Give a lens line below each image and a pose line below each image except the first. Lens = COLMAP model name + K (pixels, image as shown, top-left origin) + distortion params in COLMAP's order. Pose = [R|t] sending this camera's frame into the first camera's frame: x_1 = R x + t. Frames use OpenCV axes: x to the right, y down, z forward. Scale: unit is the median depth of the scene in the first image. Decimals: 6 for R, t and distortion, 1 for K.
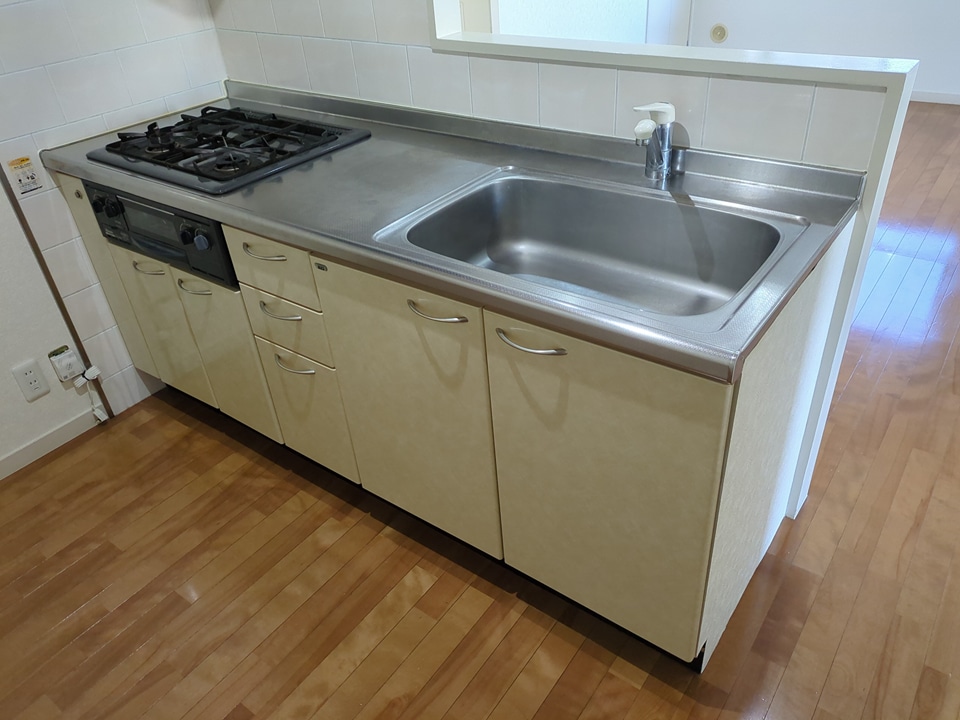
lens RADIAL K [[709.6, 0, 480.5], [0, 709.6, 358.6], [0, 0, 1]] dist [0.050036, -0.011701]
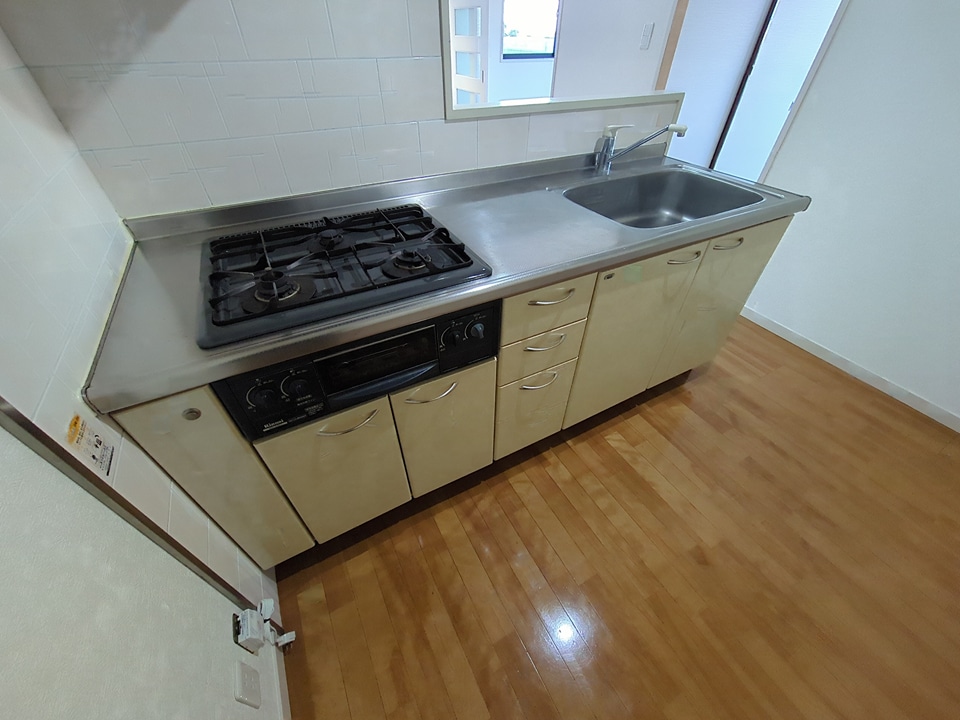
lens RADIAL K [[377.1, 0, 479.7], [0, 377.1, 360.8], [0, 0, 1]] dist [-0.000852, -0.000083]
pose [[0.423303, -0.547367, 0.721945, -0.719036], [0.480485, 0.811196, 0.333309, -0.275290], [-0.768081, 0.205793, 0.606383, 0.626493]]
